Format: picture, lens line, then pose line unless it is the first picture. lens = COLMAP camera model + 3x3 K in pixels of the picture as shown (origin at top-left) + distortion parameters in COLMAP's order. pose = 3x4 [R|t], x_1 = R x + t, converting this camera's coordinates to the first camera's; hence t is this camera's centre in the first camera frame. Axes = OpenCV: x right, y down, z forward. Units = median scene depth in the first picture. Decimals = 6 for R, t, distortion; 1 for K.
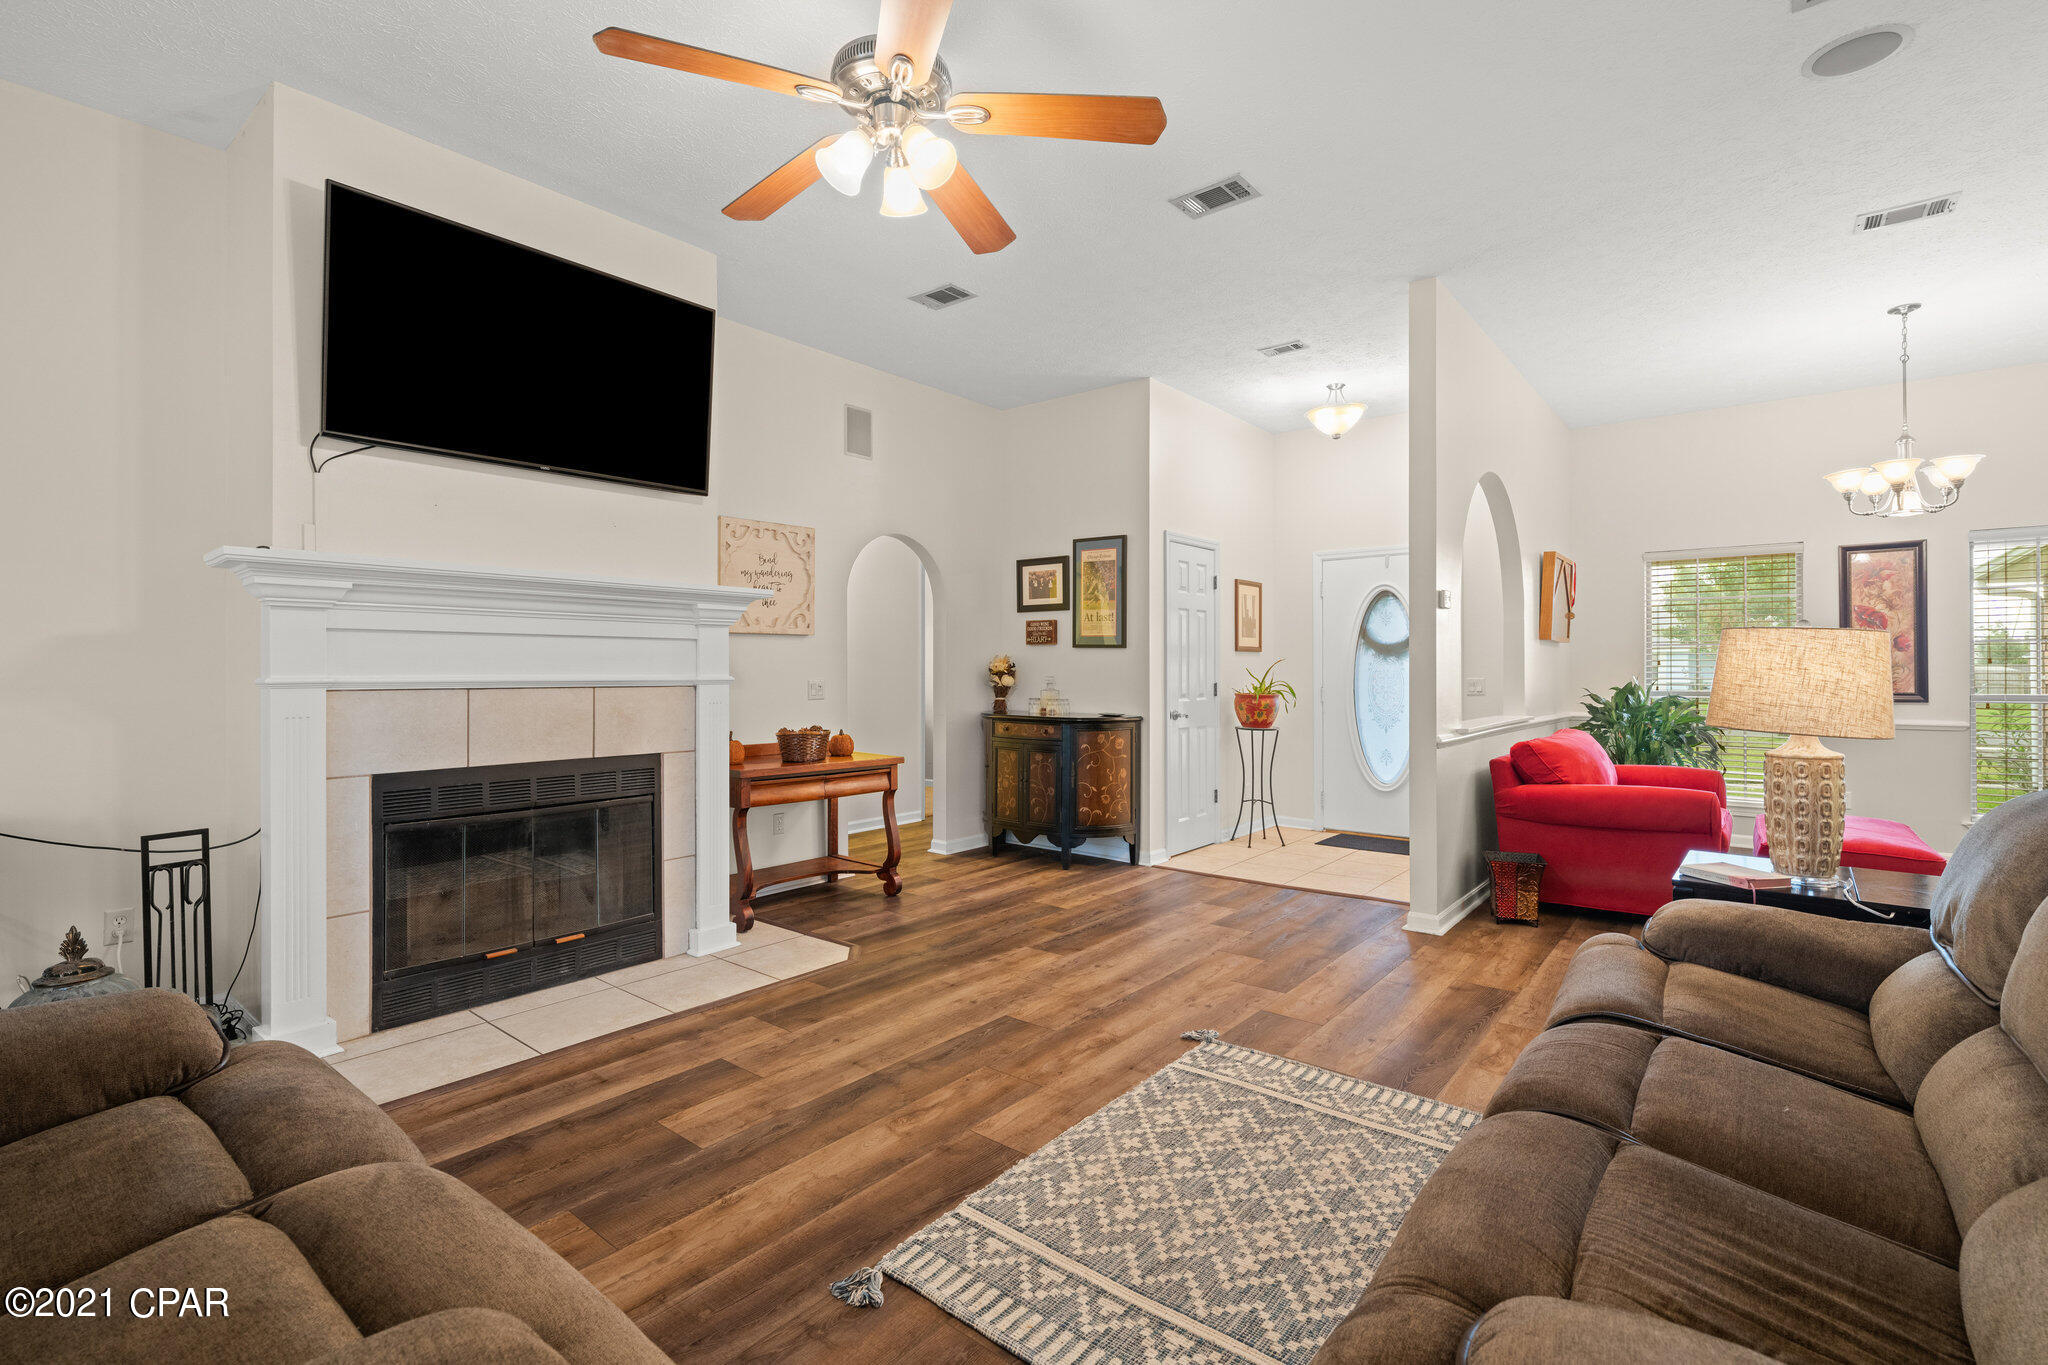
lens RADIAL K [[919.7, 0, 1024.9], [0, 919.7, 672.6], [0, 0, 1]] dist [-0.001231, -0.000359]
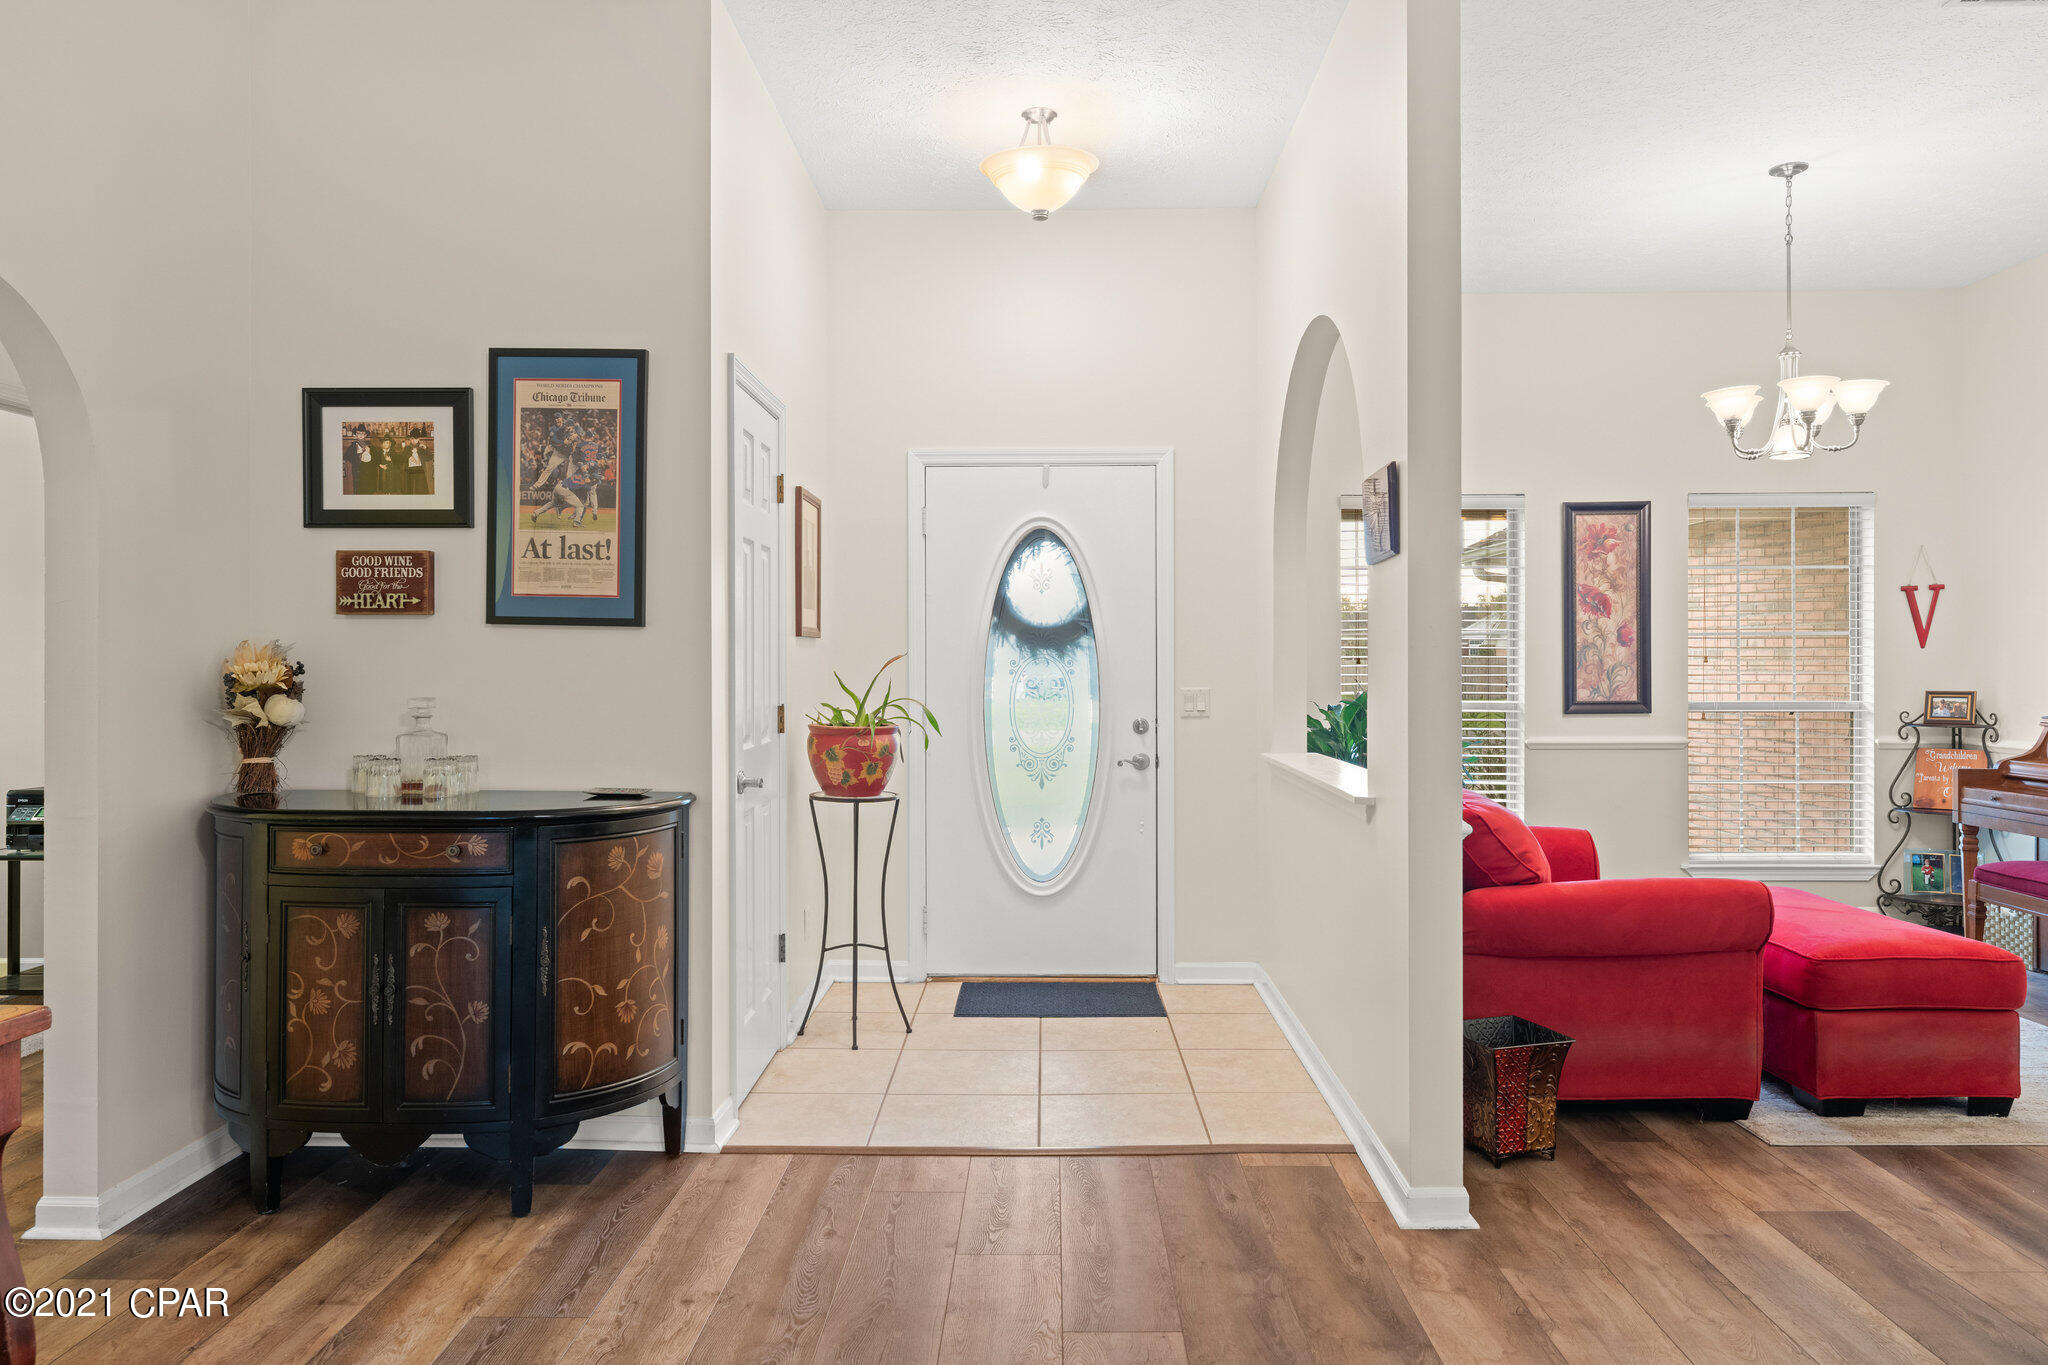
lens RADIAL K [[1360.5, 0, 1022.4], [0, 1360.5, 661.6], [0, 0, 1]] dist [0.002544, -0.000736]
pose [[0.789753, -0.000638, 0.613425, -0.135170], [0.002621, 0.999994, -0.002333, -0.009861], [-0.613420, 0.003451, 0.789749, 0.437253]]
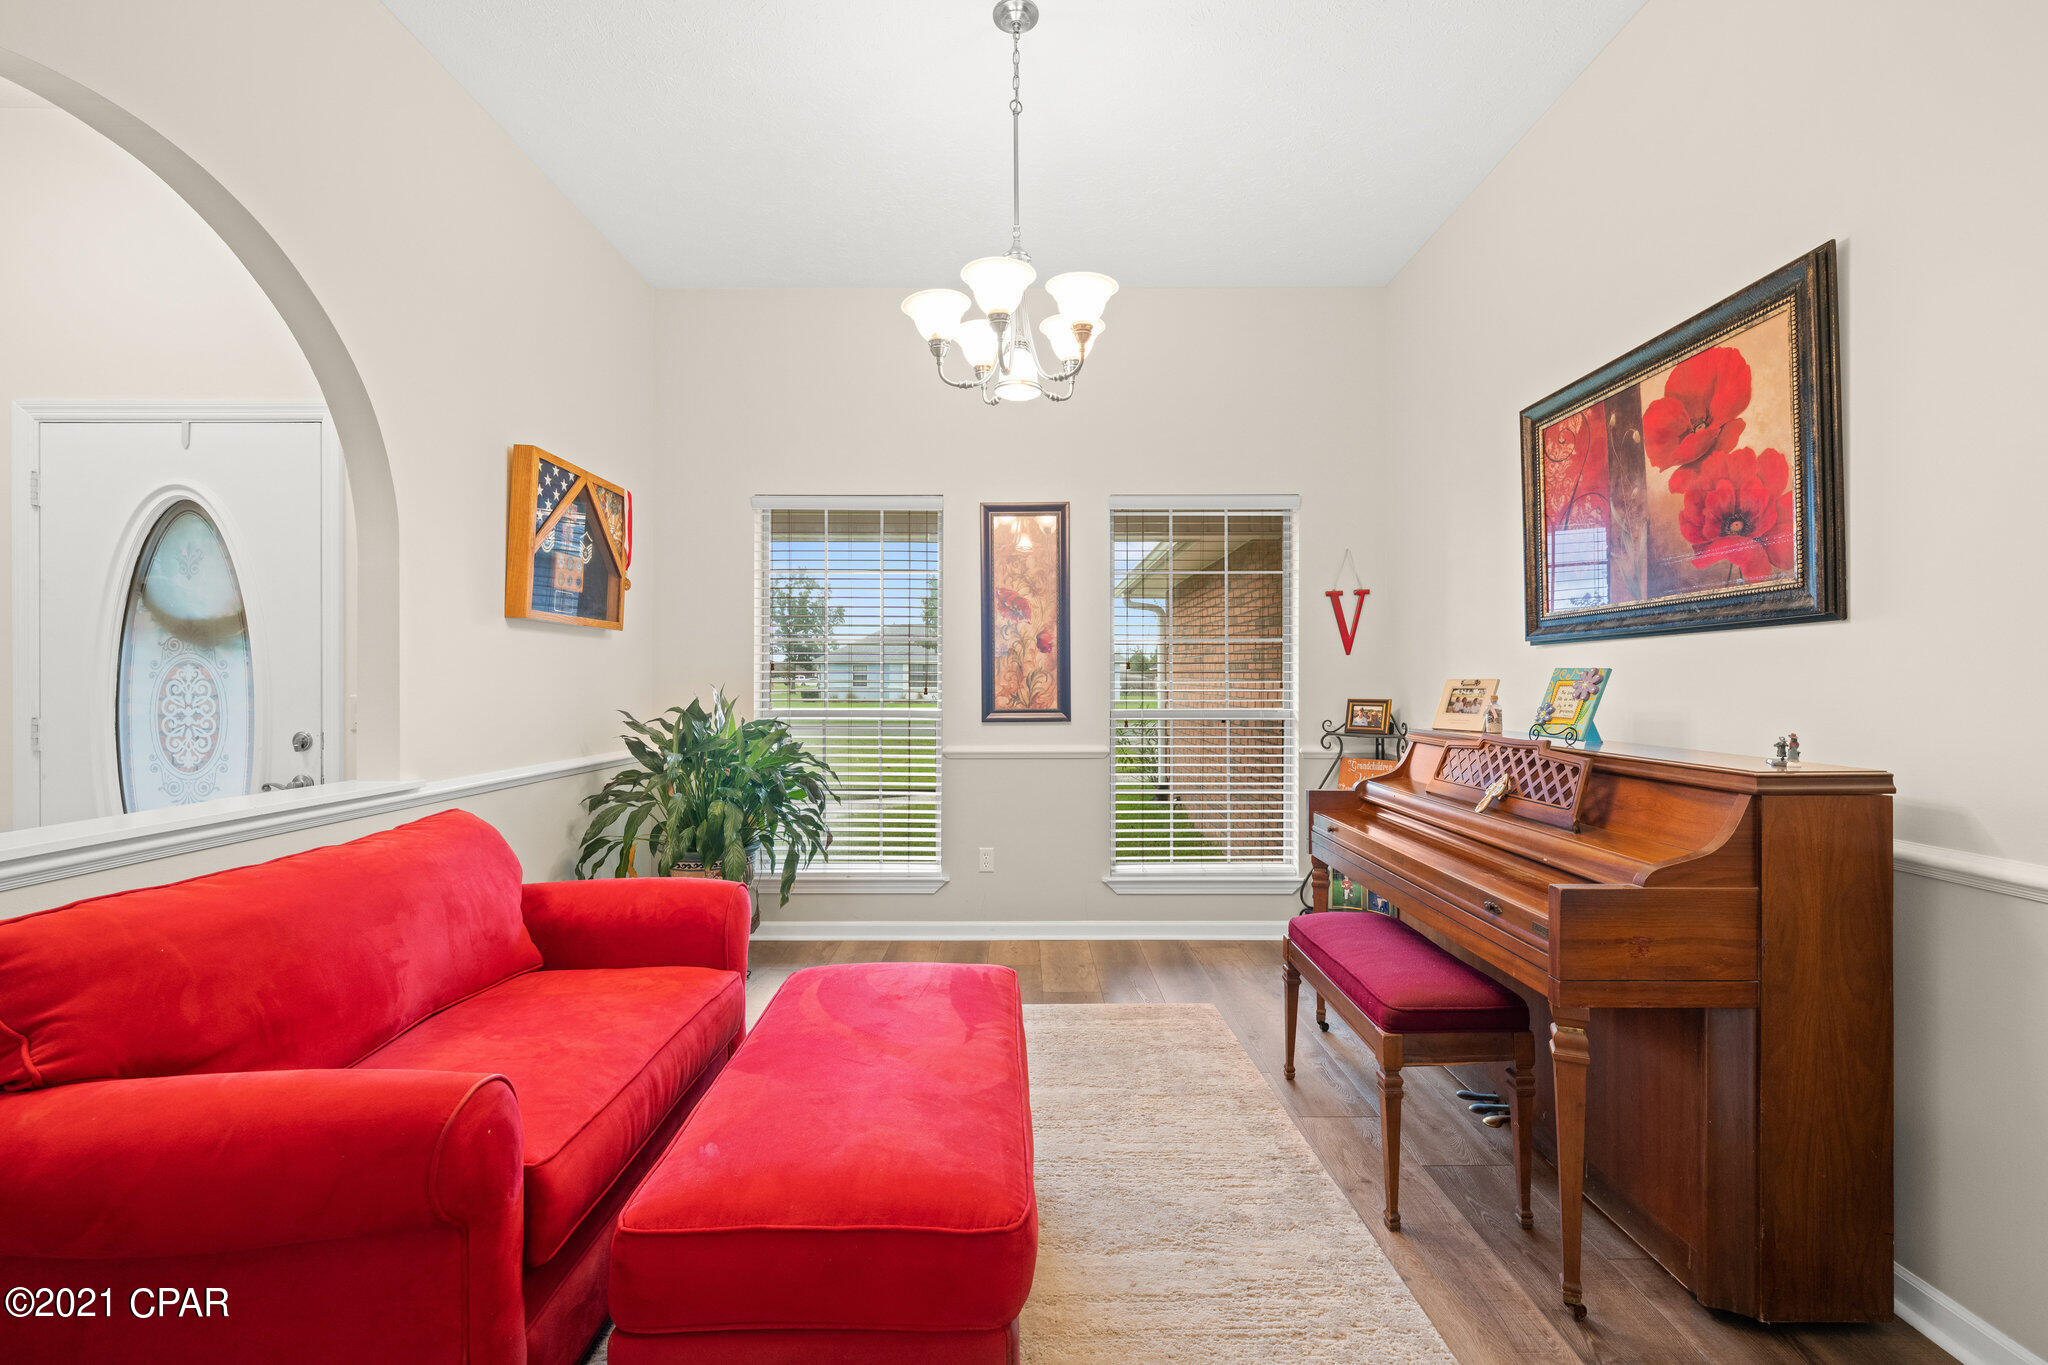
lens RADIAL K [[868.5, 0, 1024.0], [0, 868.5, 682.5], [0, 0, 1]] dist [-0.000262, -0.000021]
pose [[0.774919, -0.002023, 0.632057, 0.526967], [0.000564, 0.999997, 0.002509, -0.001108], [-0.632060, -0.001588, 0.774918, 0.495385]]
